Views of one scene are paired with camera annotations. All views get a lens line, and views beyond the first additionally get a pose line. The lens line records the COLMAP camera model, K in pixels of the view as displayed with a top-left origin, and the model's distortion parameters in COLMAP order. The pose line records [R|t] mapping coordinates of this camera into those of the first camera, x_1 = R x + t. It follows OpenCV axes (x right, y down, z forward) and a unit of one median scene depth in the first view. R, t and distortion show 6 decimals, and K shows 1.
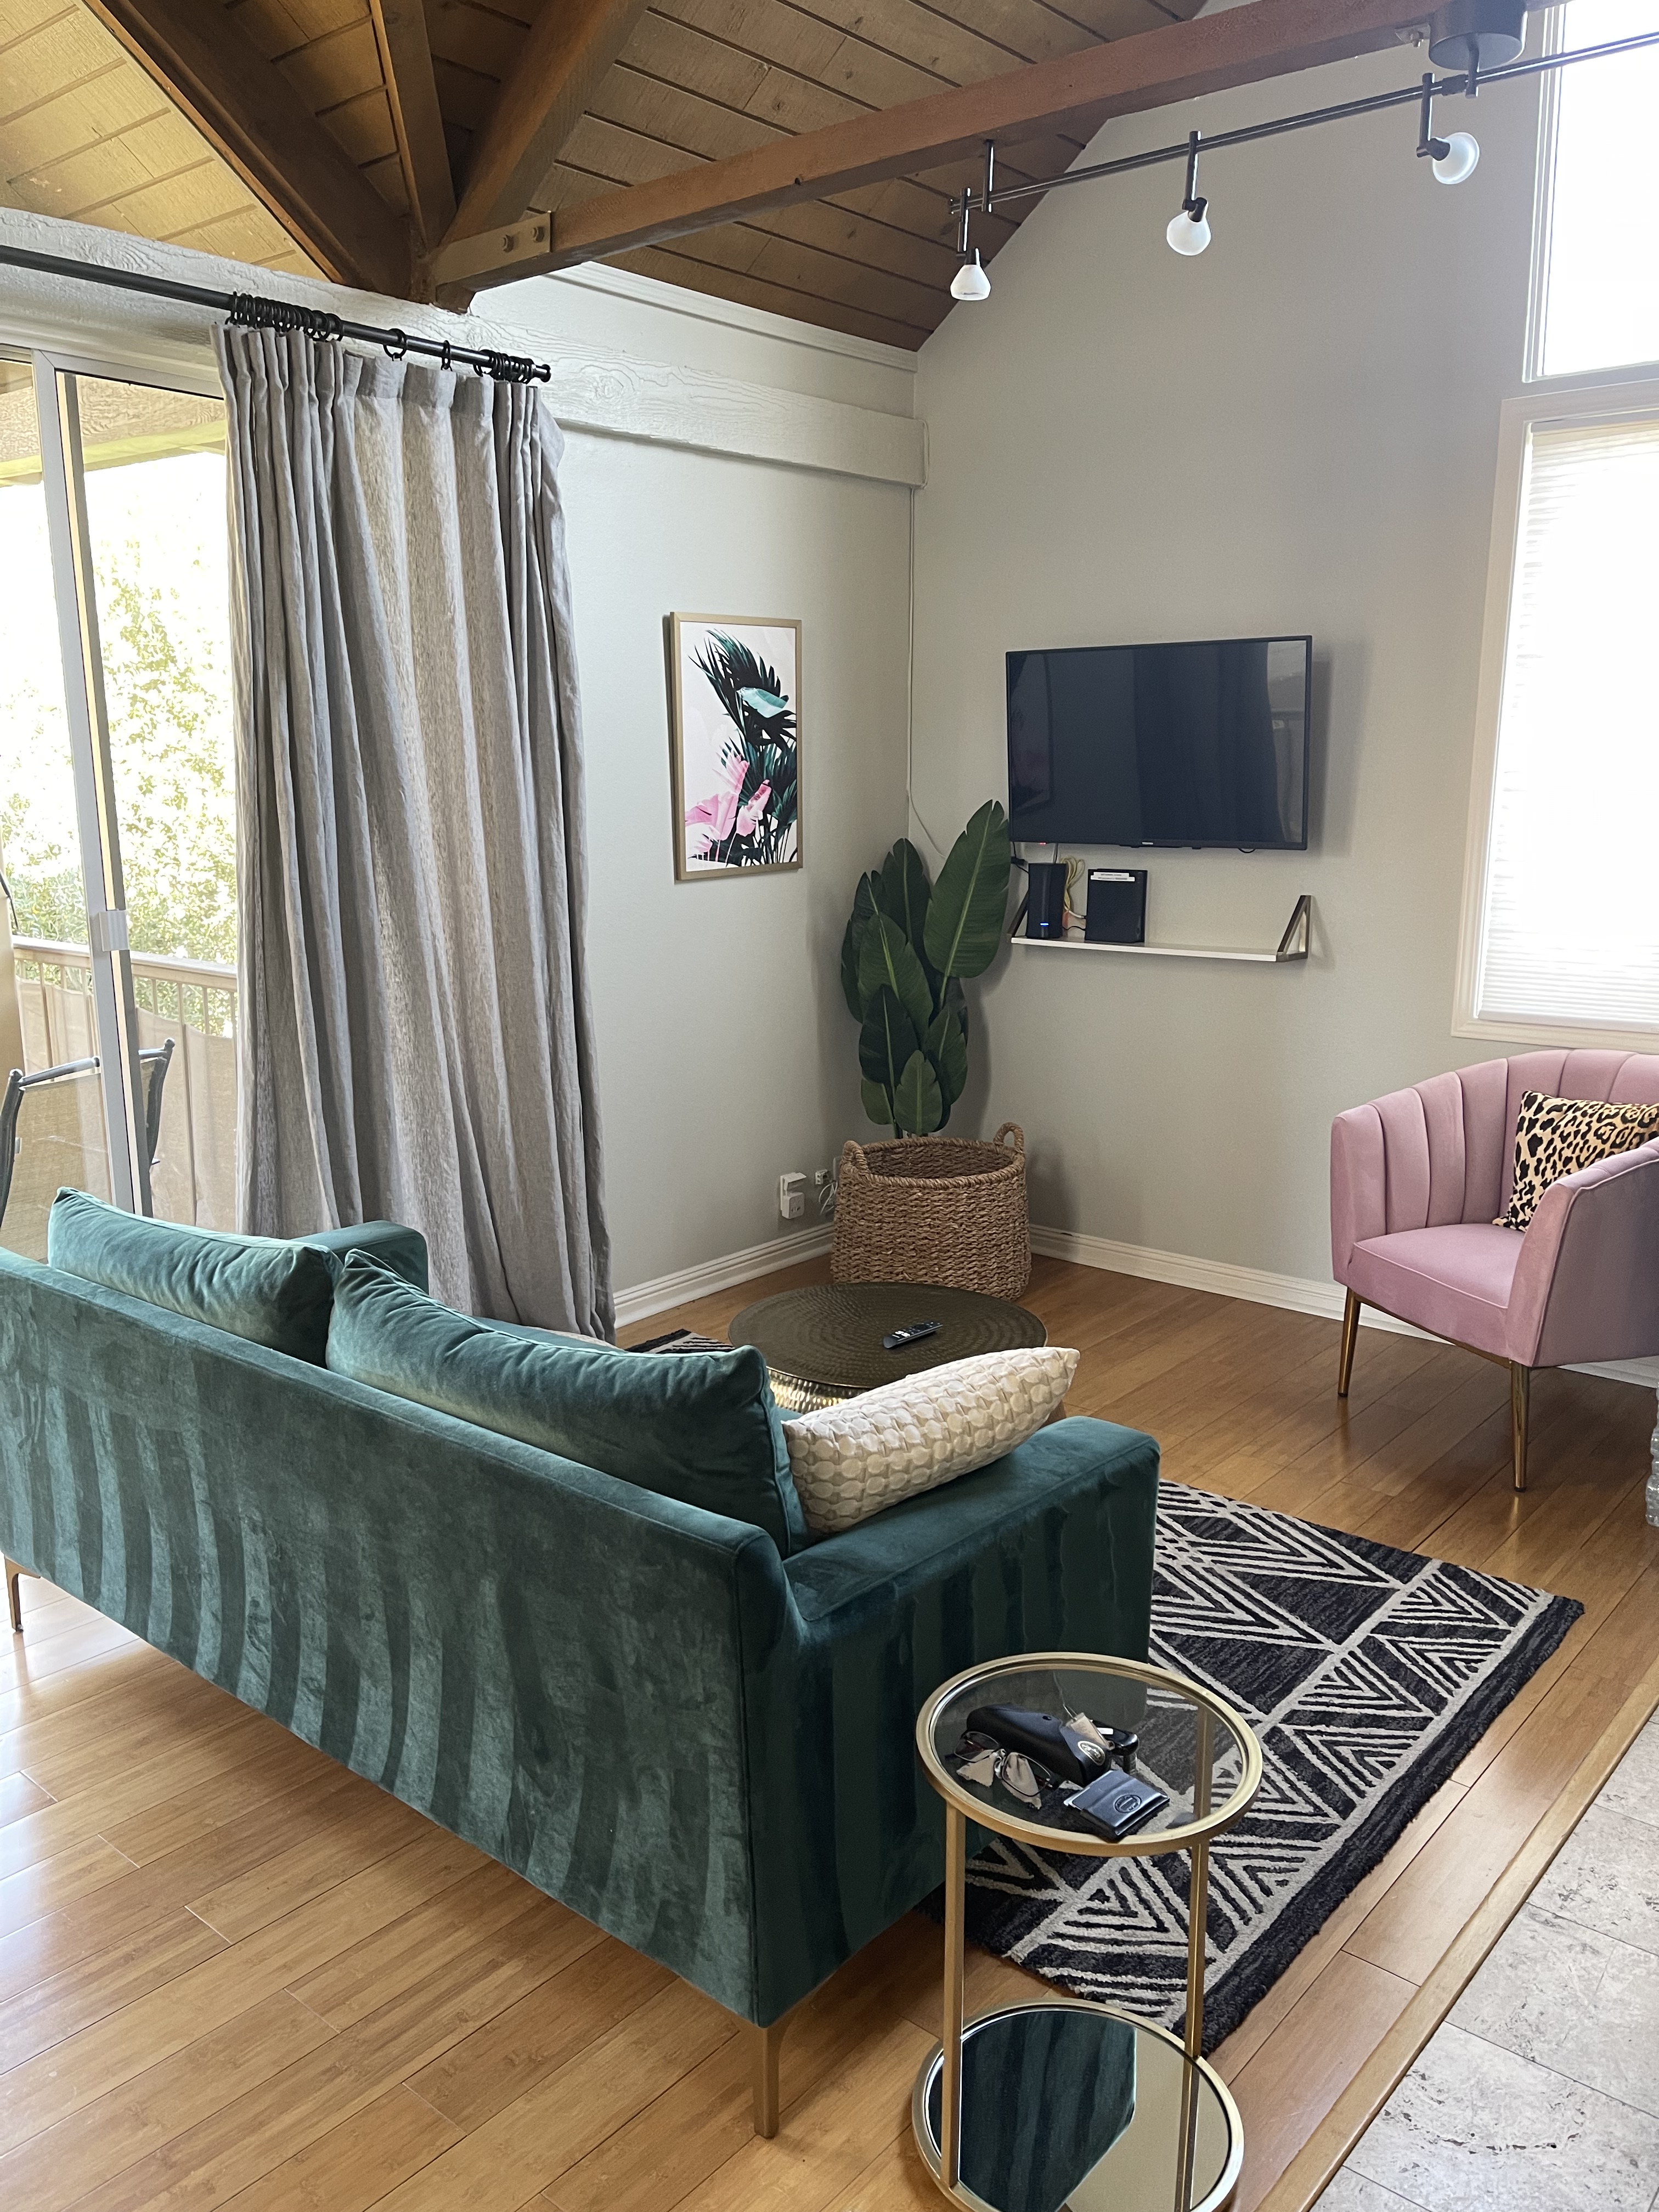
lens RADIAL K [[1667.8, 0, 813.7], [0, 1667.8, 1133.8], [0, 0, 1]] dist [0.049429, -0.077272]
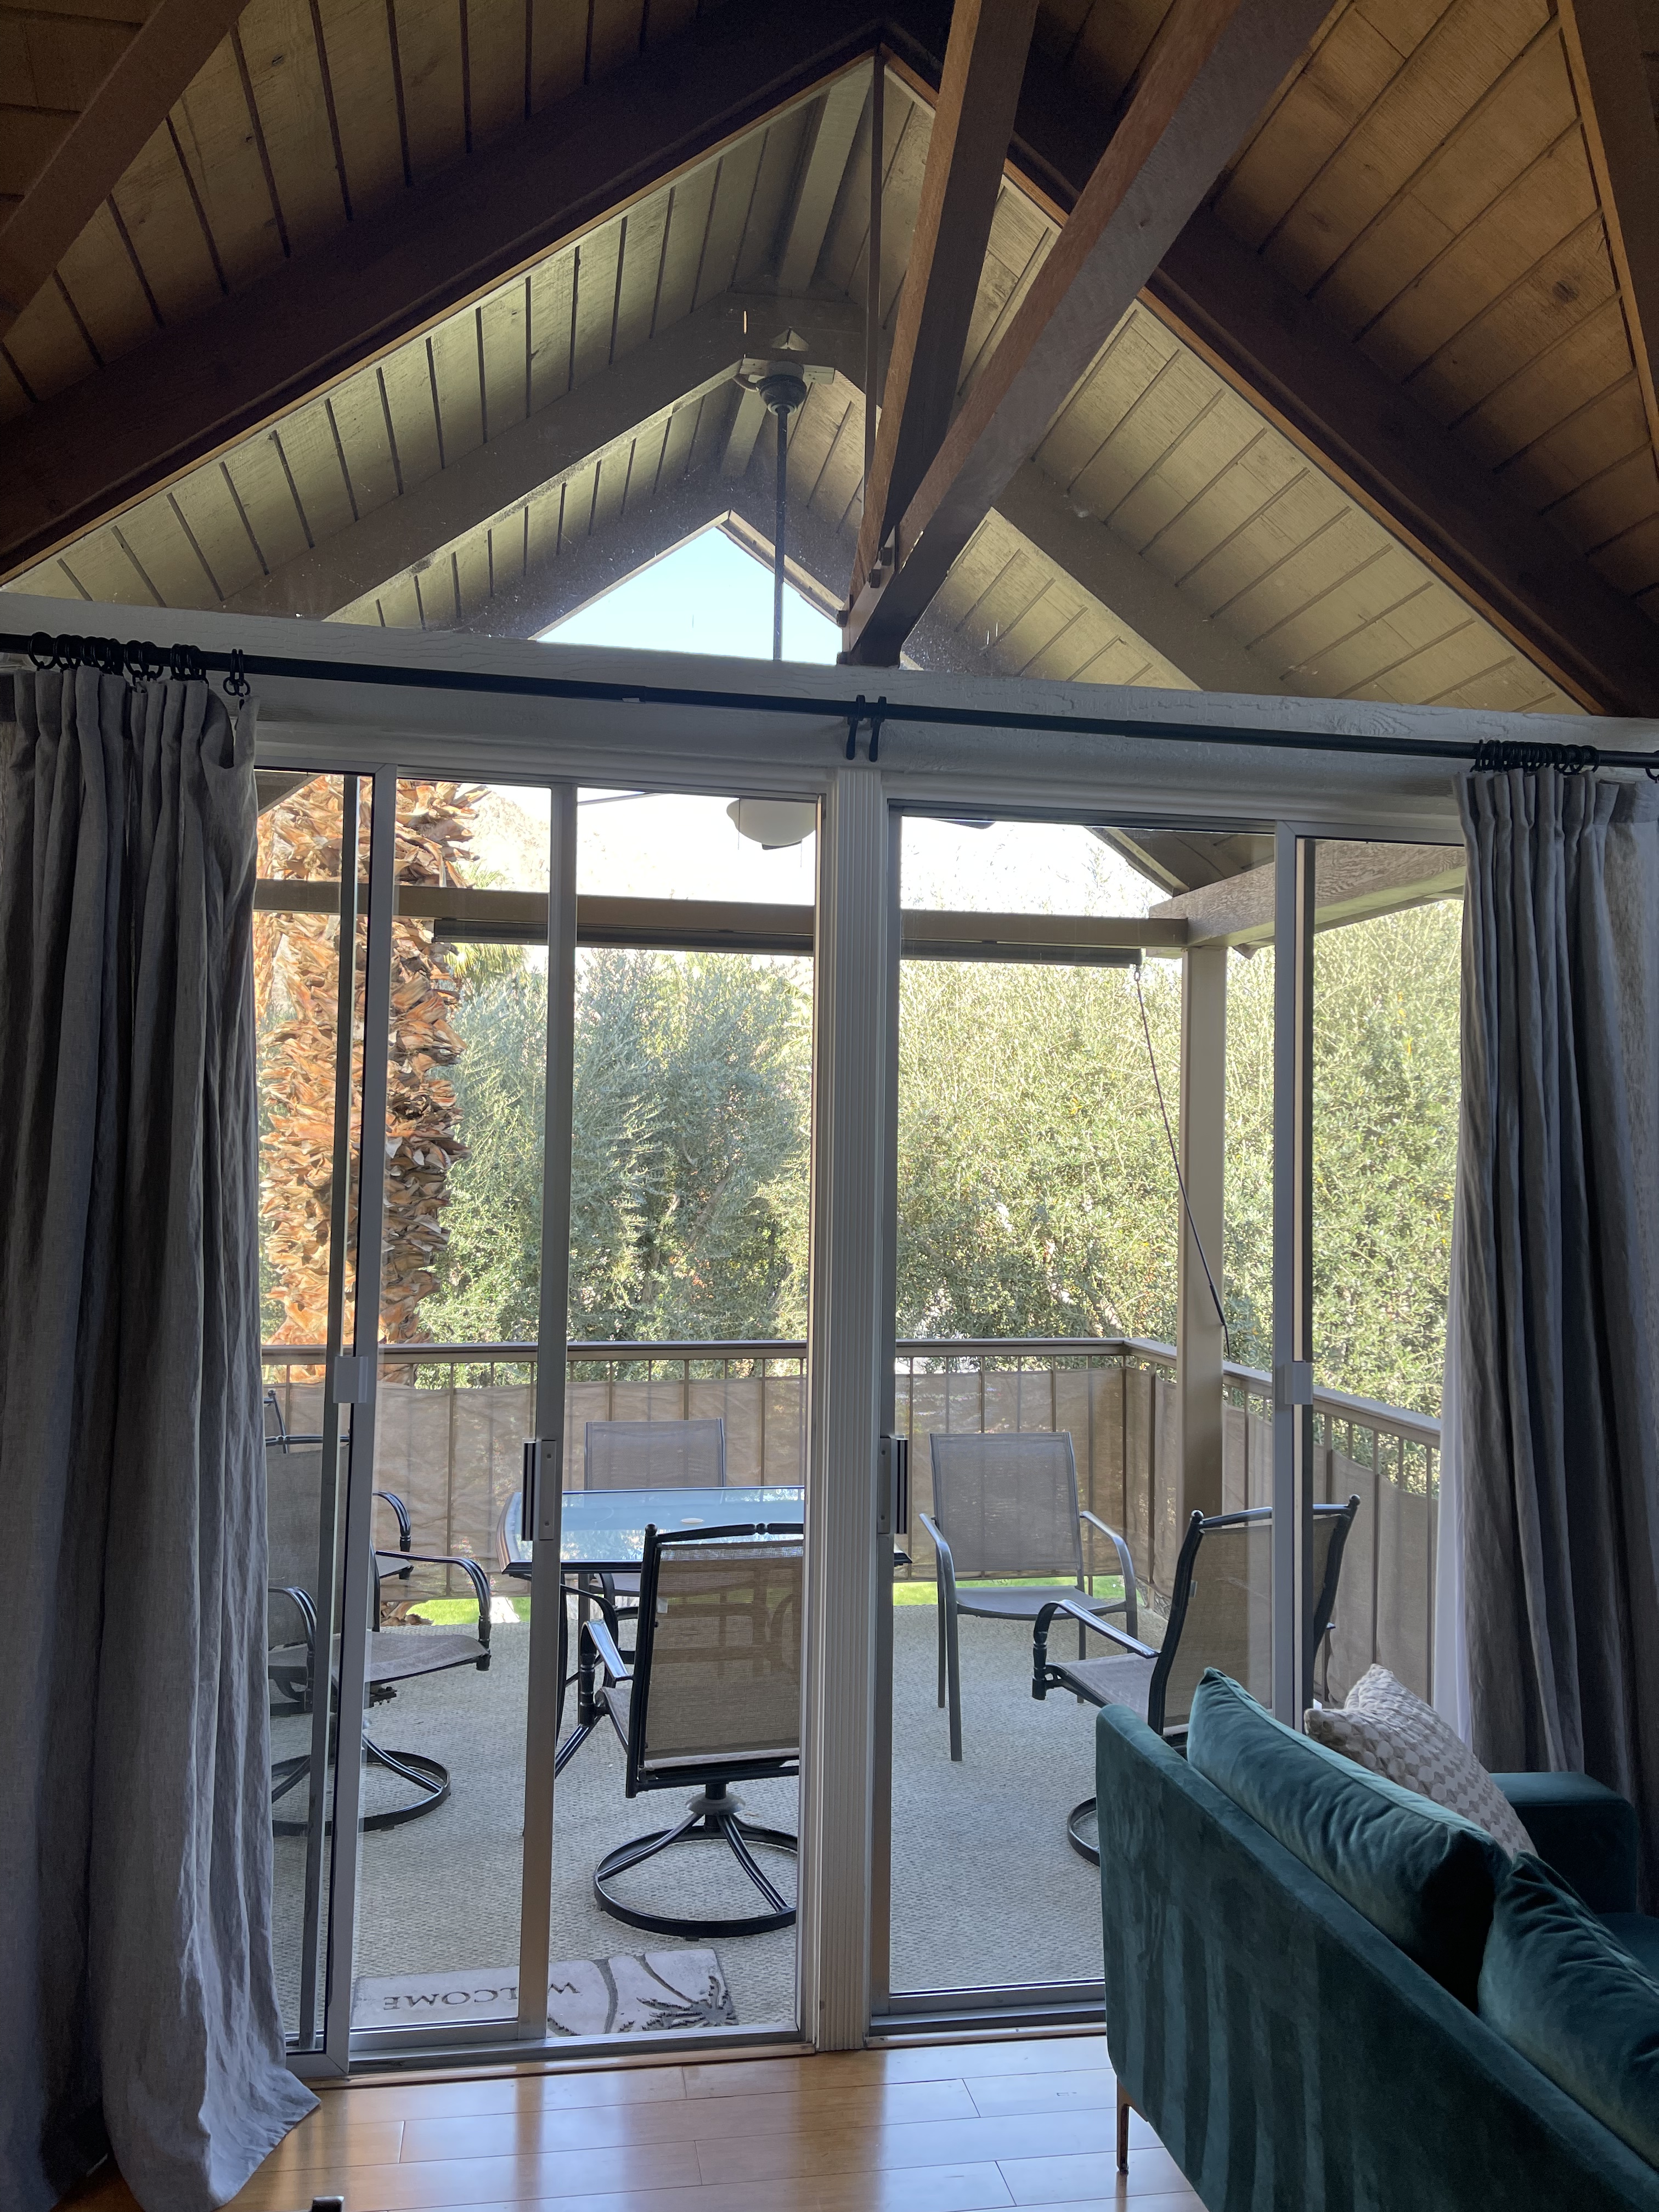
lens RADIAL K [[1692.3, 0, 829.5], [0, 1692.3, 1106.0], [0, 0, 1]] dist [0.122766, -0.168548]
pose [[0.775029, -0.013734, -0.631776, -0.012434], [-0.152800, 0.966024, -0.208447, -0.038157], [0.613173, 0.258088, 0.746598, 0.098805]]
